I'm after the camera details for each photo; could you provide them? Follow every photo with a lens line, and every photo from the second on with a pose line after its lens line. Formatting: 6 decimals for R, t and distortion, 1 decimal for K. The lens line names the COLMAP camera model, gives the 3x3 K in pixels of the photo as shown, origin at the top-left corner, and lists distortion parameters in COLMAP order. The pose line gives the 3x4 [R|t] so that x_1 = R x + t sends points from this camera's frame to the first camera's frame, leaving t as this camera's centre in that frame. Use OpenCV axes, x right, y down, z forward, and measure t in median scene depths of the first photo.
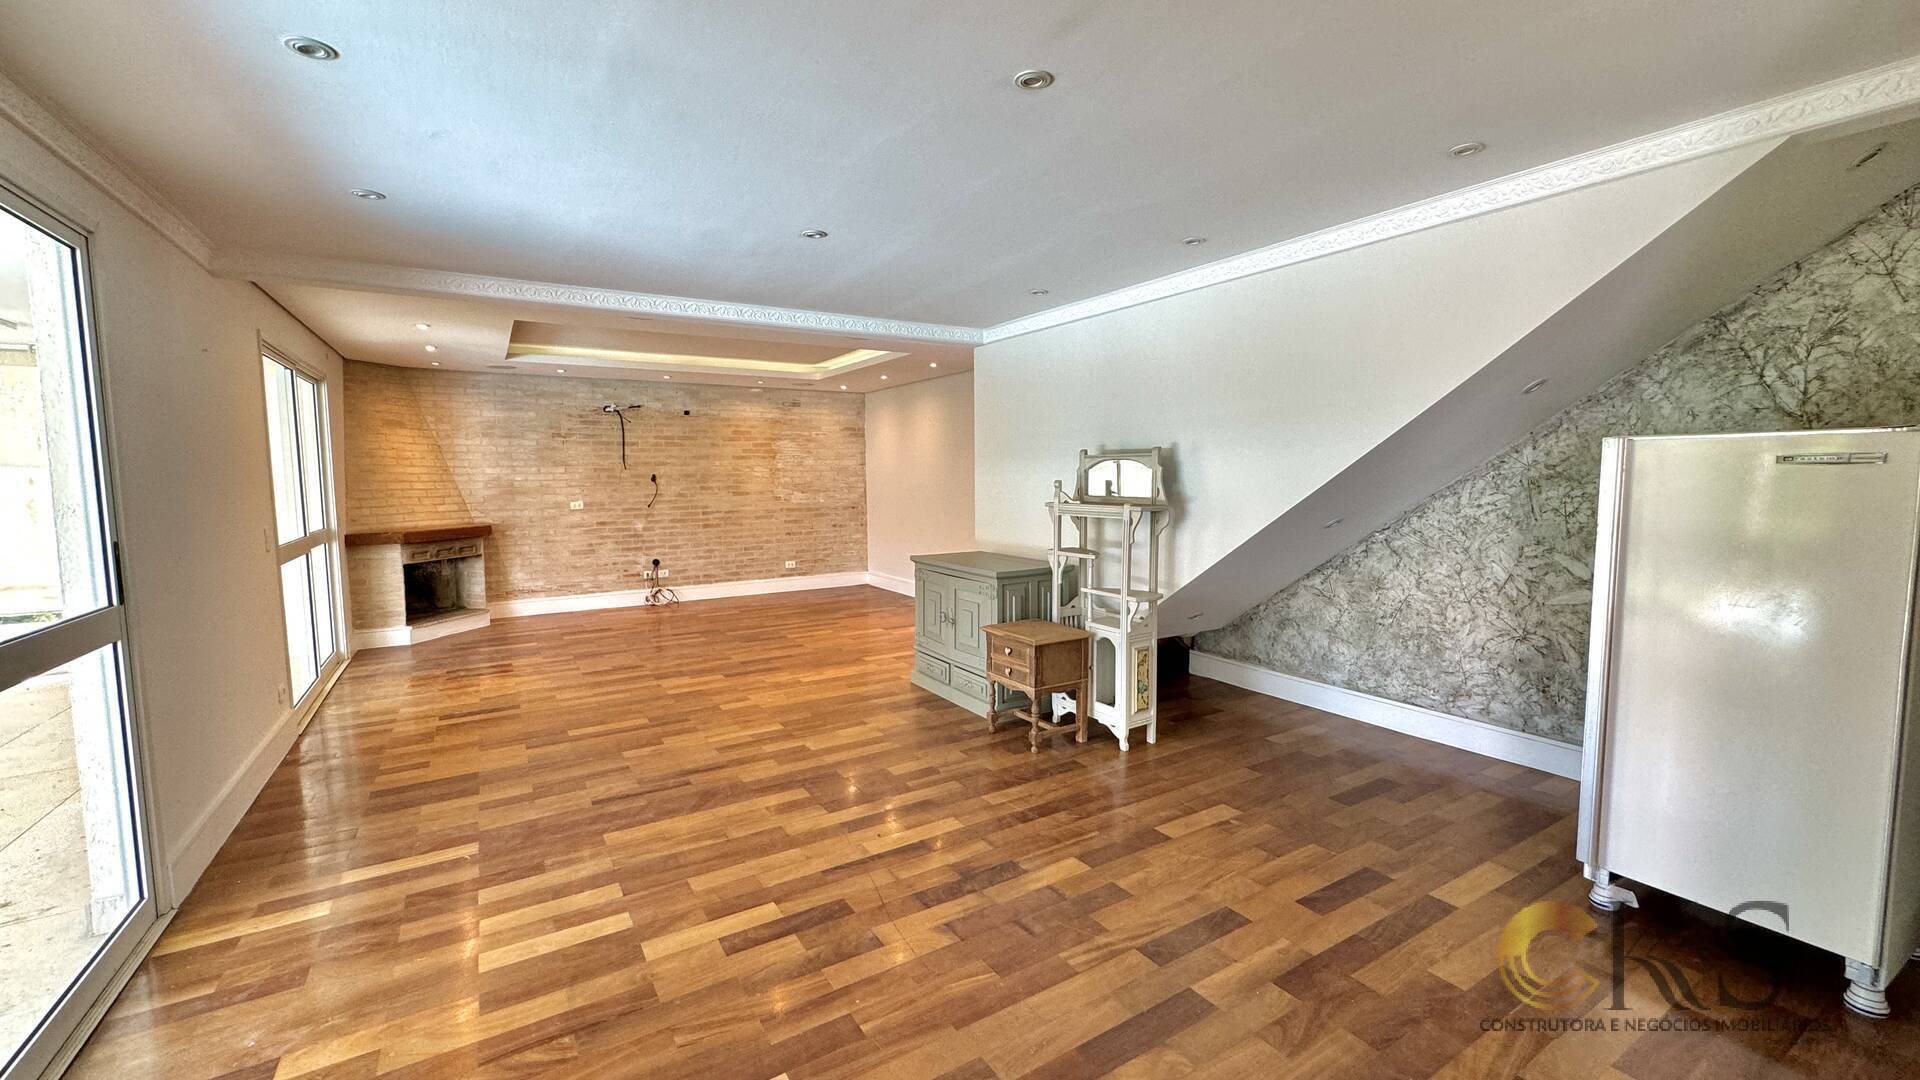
lens RADIAL K [[769.8, 0, 957.3], [0, 769.8, 537.2], [0, 0, 1]] dist [0.003898, -0.000845]
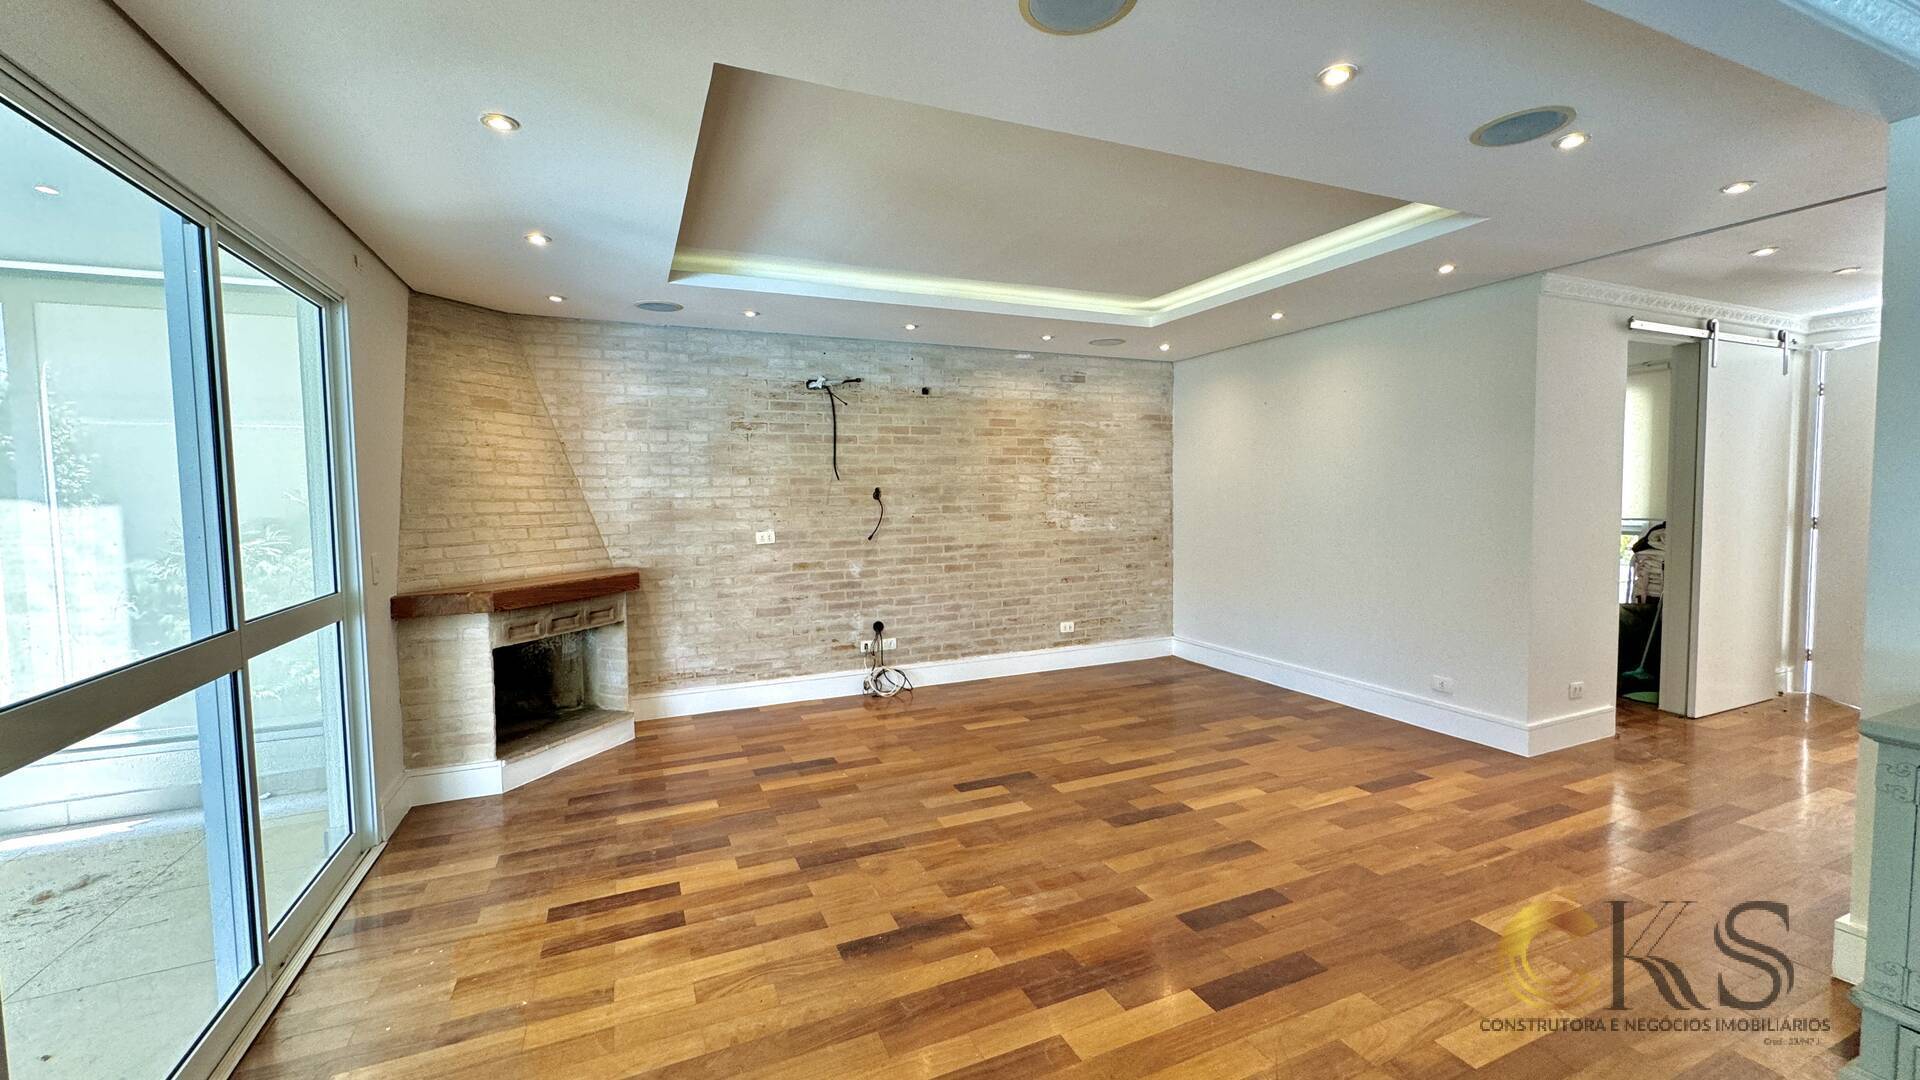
lens RADIAL K [[769.8, 0, 964.7], [0, 769.8, 536.6], [0, 0, 1]] dist [0.003898, -0.000845]
pose [[0.990380, 0.012881, -0.137771, -0.245361], [-0.014330, 0.999852, -0.009530, -0.037649], [0.137628, 0.011413, 0.990418, 0.398991]]
